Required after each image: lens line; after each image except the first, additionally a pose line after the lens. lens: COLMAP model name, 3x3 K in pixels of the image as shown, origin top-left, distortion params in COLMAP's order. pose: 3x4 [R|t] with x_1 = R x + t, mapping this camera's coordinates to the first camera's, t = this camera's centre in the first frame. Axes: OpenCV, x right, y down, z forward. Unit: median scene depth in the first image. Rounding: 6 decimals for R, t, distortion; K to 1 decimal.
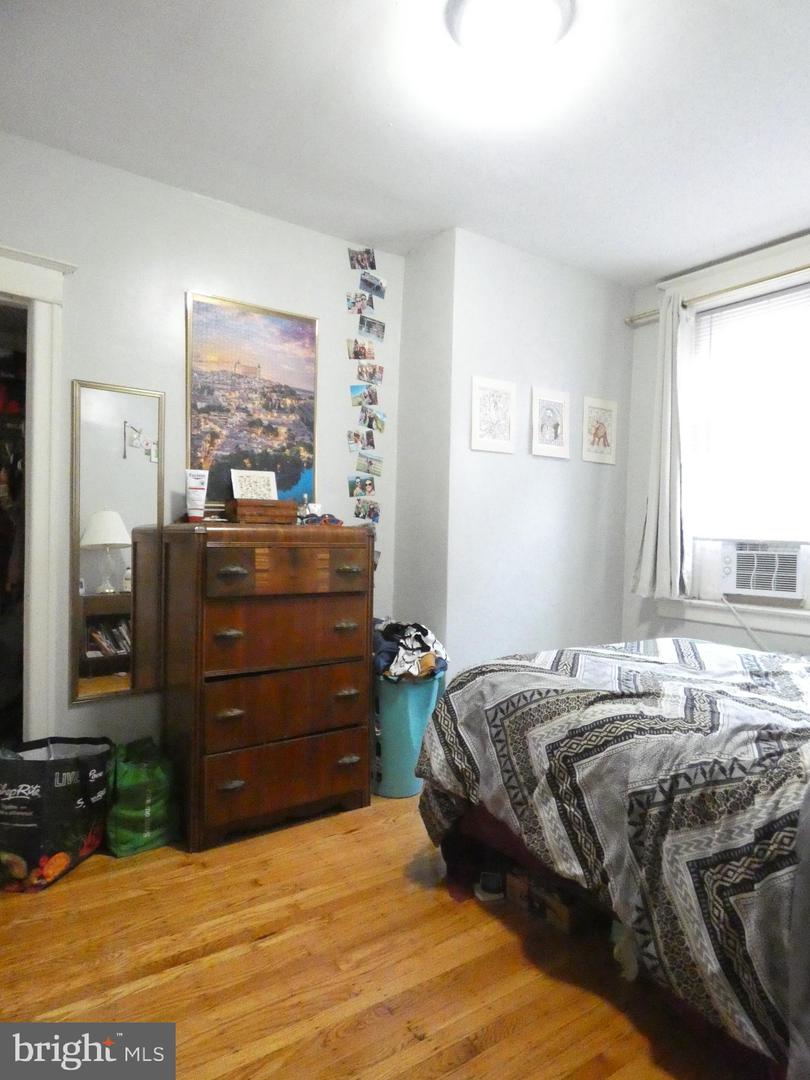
lens RADIAL K [[657.0, 0, 419.5], [0, 657.0, 544.7], [0, 0, 1]] dist [0.001774, -0.000434]
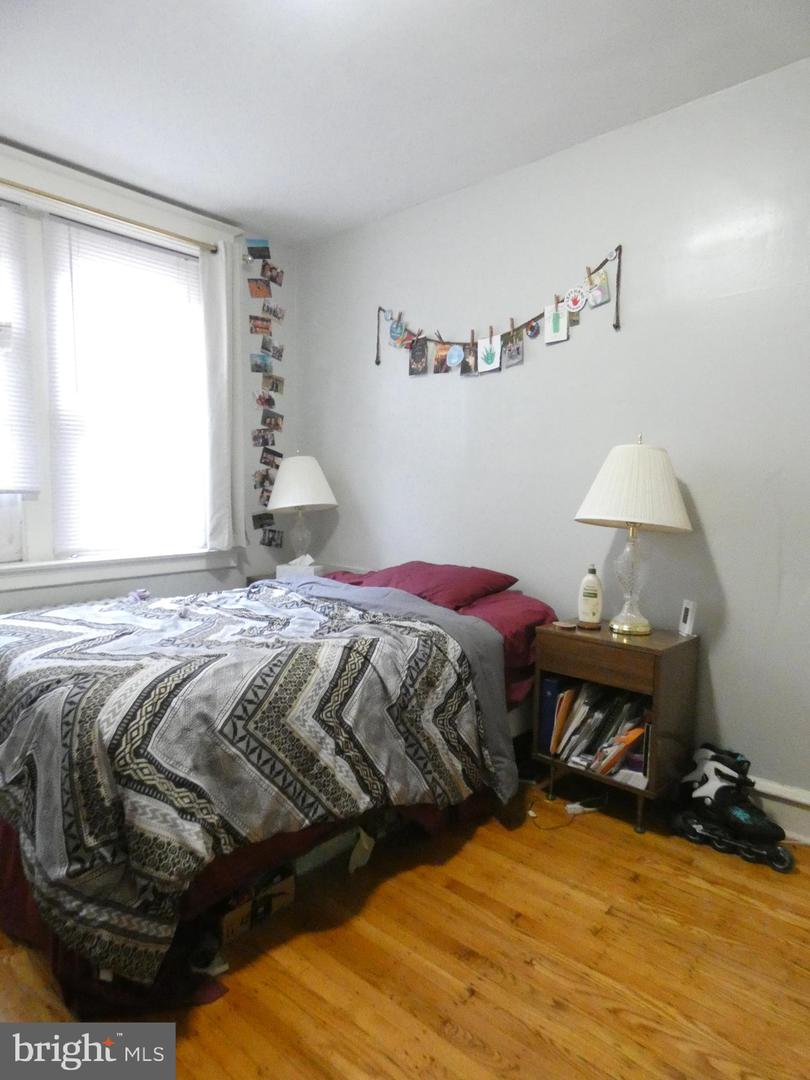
lens RADIAL K [[657.0, 0, 421.2], [0, 657.0, 547.7], [0, 0, 1]] dist [0.001774, -0.000434]
pose [[-0.225466, -0.112140, 0.967776, -0.698929], [0.010943, 0.992999, 0.117612, -0.042433], [-0.974190, 0.037108, -0.222660, 1.003810]]
